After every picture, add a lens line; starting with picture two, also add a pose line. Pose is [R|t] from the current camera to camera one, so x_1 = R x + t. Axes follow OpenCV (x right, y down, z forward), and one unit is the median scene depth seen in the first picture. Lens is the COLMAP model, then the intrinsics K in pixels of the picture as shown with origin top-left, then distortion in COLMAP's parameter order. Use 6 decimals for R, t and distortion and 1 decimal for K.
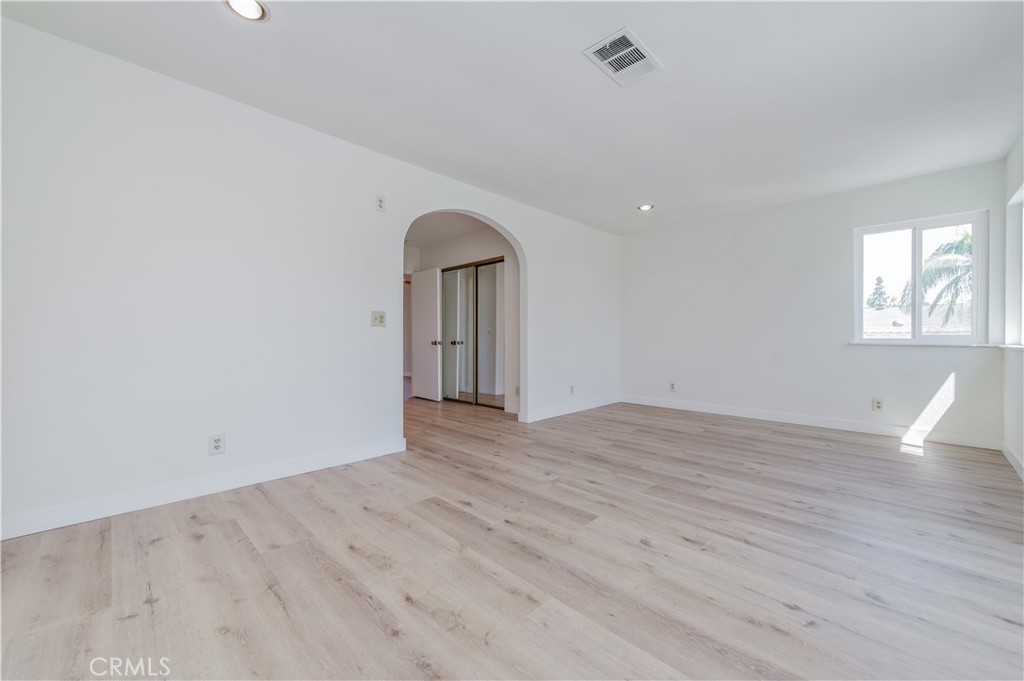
lens RADIAL K [[401.4, 0, 514.4], [0, 401.4, 339.7], [0, 0, 1]] dist [0.017204, -0.005049]
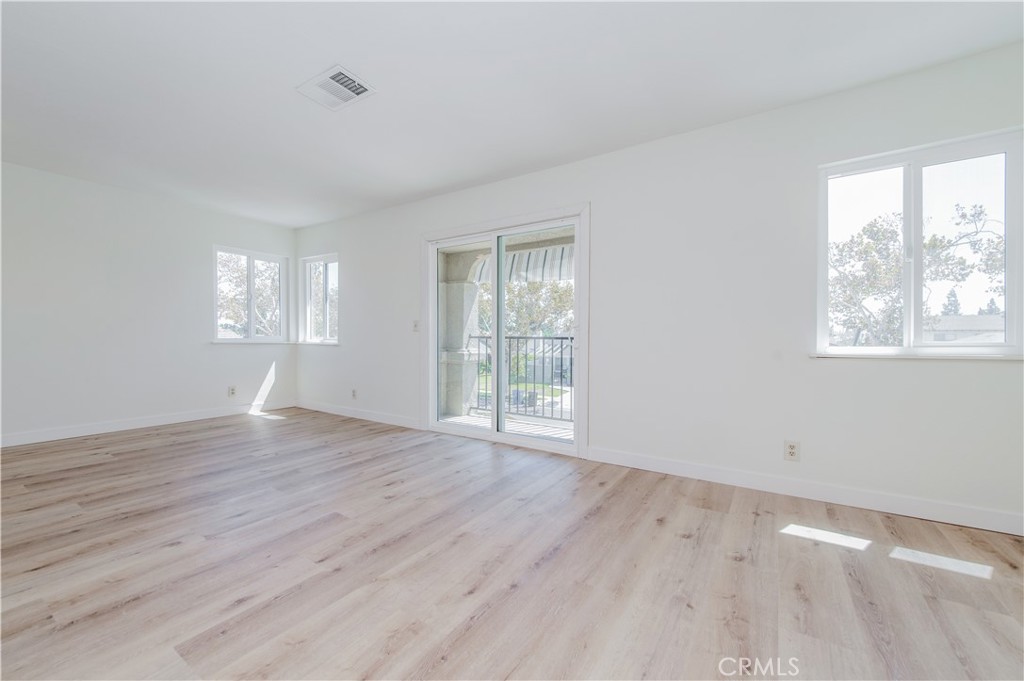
lens RADIAL K [[401.4, 0, 514.4], [0, 401.4, 339.7], [0, 0, 1]] dist [0.017204, -0.005049]
pose [[-0.210382, -0.008174, 0.977585, -0.736875], [-0.002664, 0.999966, 0.007788, -0.013636], [-0.977616, -0.000966, -0.210397, 0.625881]]
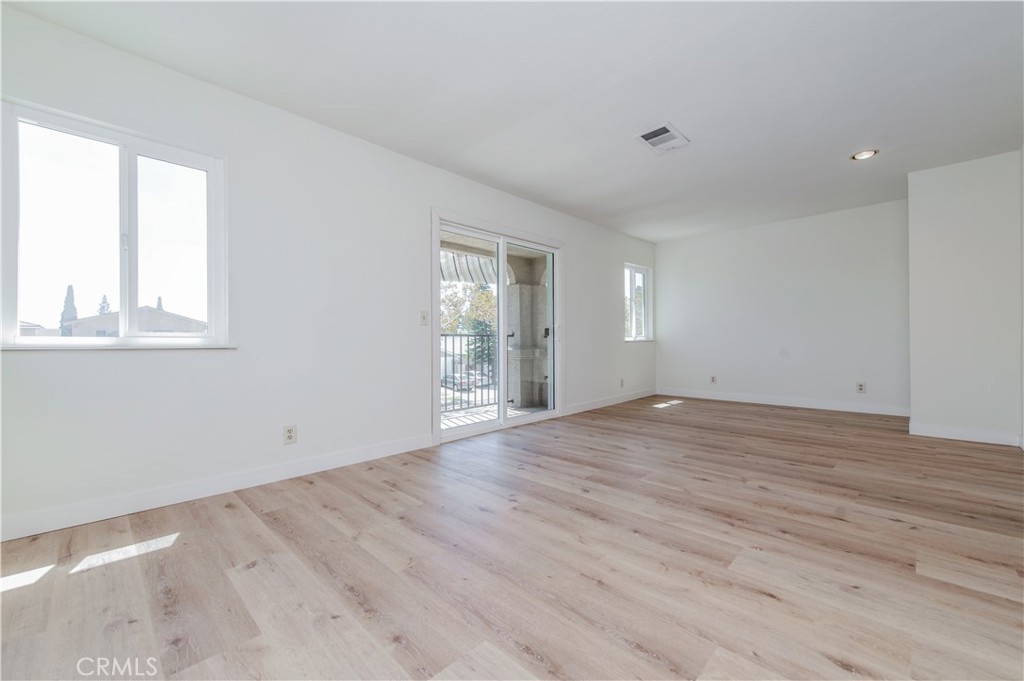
lens RADIAL K [[401.4, 0, 514.4], [0, 401.4, 339.7], [0, 0, 1]] dist [0.017204, -0.005049]
pose [[-0.999962, 0.007319, -0.004757, 0.655362], [0.007325, 0.999972, -0.001302, 0.015627], [0.004747, -0.001337, -0.999988, 1.978290]]
